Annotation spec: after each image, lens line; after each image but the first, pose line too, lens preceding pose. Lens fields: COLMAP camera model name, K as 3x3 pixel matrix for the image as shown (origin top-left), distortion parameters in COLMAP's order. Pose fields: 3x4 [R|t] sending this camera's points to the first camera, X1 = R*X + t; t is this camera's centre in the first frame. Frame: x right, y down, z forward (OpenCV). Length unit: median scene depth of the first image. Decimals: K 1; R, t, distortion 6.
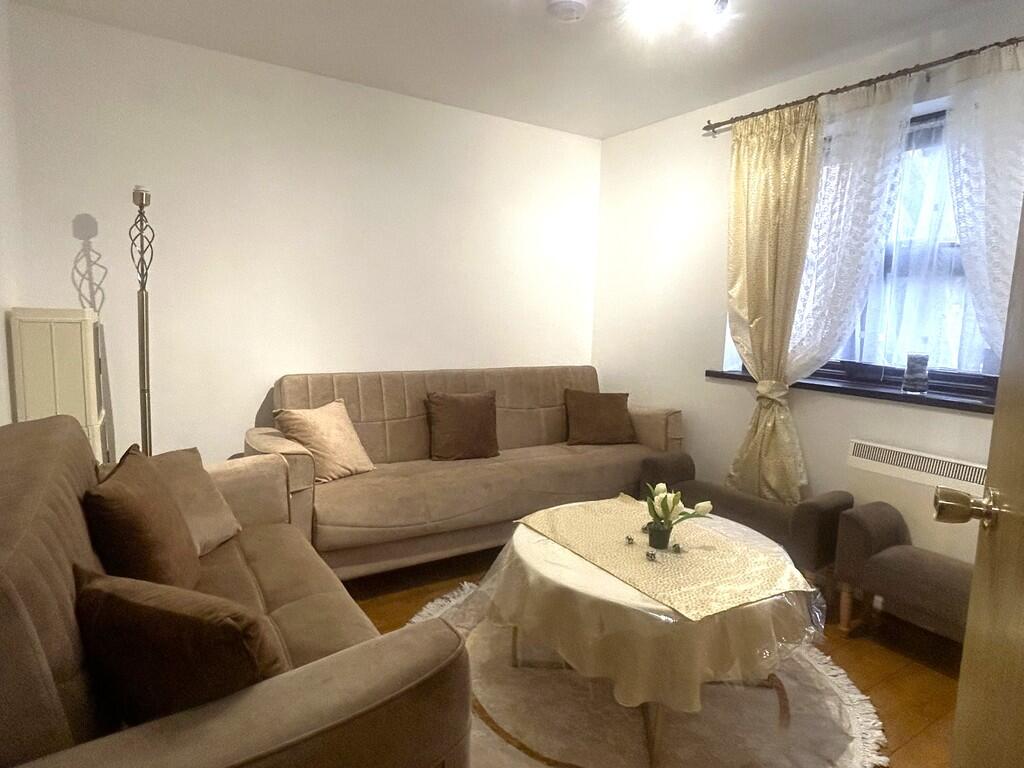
lens RADIAL K [[602.2, 0, 512.4], [0, 602.2, 383.2], [0, 0, 1]] dist [0.004971, 0.001788]
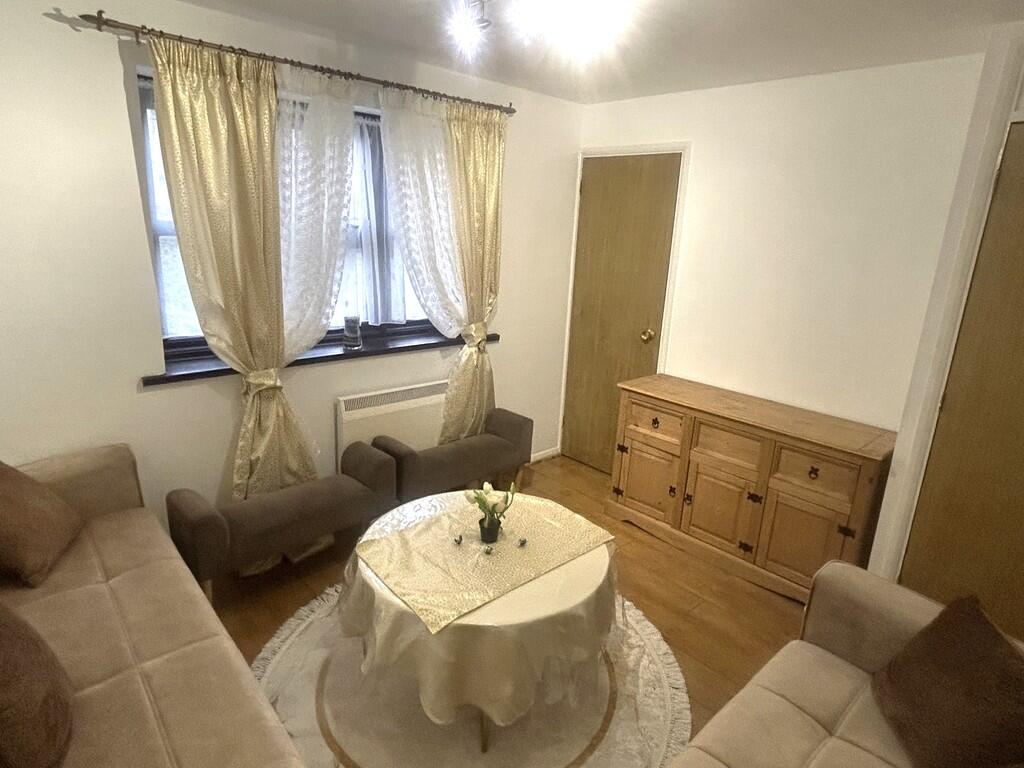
lens RADIAL K [[602.2, 0, 512.4], [0, 602.2, 383.5], [0, 0, 1]] dist [0.004971, 0.001788]
pose [[-0.169600, -0.310787, 0.935226, -0.536243], [0.063942, 0.943504, 0.325133, -0.272803], [-0.983437, 0.114943, -0.140146, 0.790852]]
